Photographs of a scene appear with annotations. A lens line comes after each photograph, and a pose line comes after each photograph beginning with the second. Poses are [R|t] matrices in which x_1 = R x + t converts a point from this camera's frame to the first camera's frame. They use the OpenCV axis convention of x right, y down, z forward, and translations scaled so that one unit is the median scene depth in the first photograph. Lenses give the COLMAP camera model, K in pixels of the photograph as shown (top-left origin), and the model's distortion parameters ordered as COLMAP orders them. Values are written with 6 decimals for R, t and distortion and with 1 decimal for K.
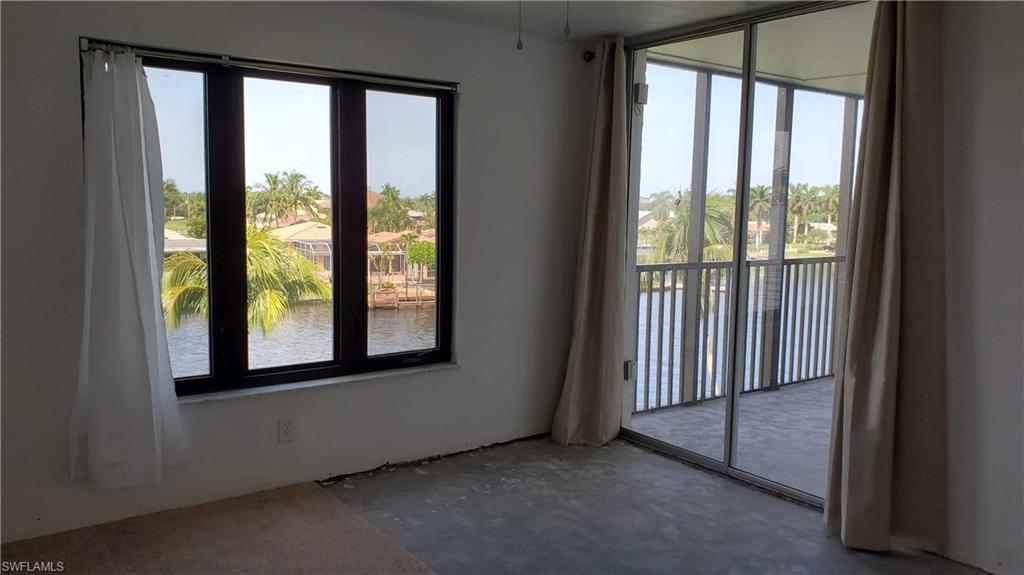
lens RADIAL K [[800.0, 0, 506.4], [0, 800.0, 262.4], [0, 0, 1]] dist [0.045190, -0.002437]
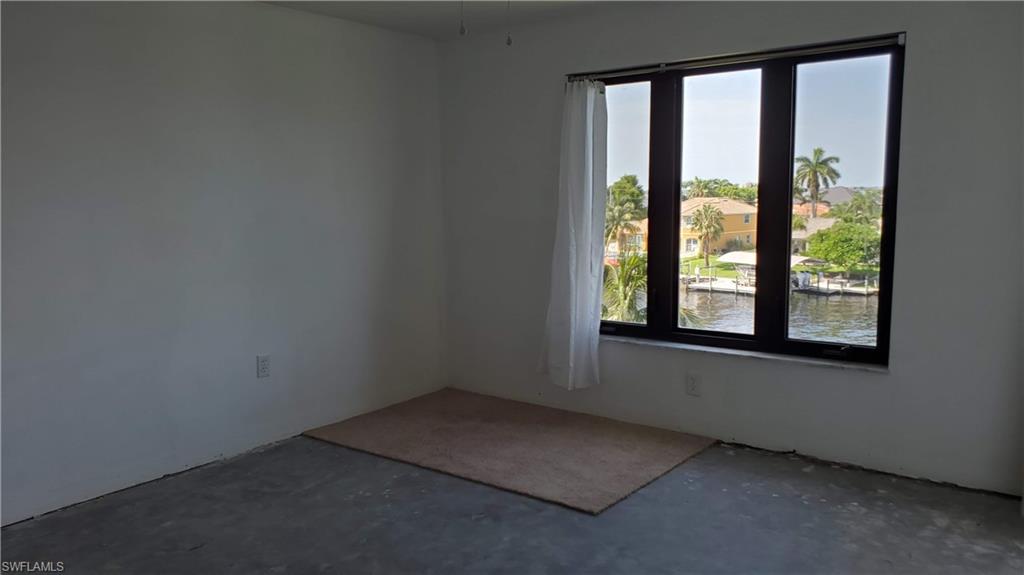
lens RADIAL K [[800.0, 0, 510.7], [0, 800.0, 285.2], [0, 0, 1]] dist [0.045190, -0.002437]
pose [[0.286289, 0.088992, -0.954002, 0.682589], [-0.054080, 0.995591, 0.076643, -0.005385], [0.956616, 0.029650, 0.289839, 0.397796]]
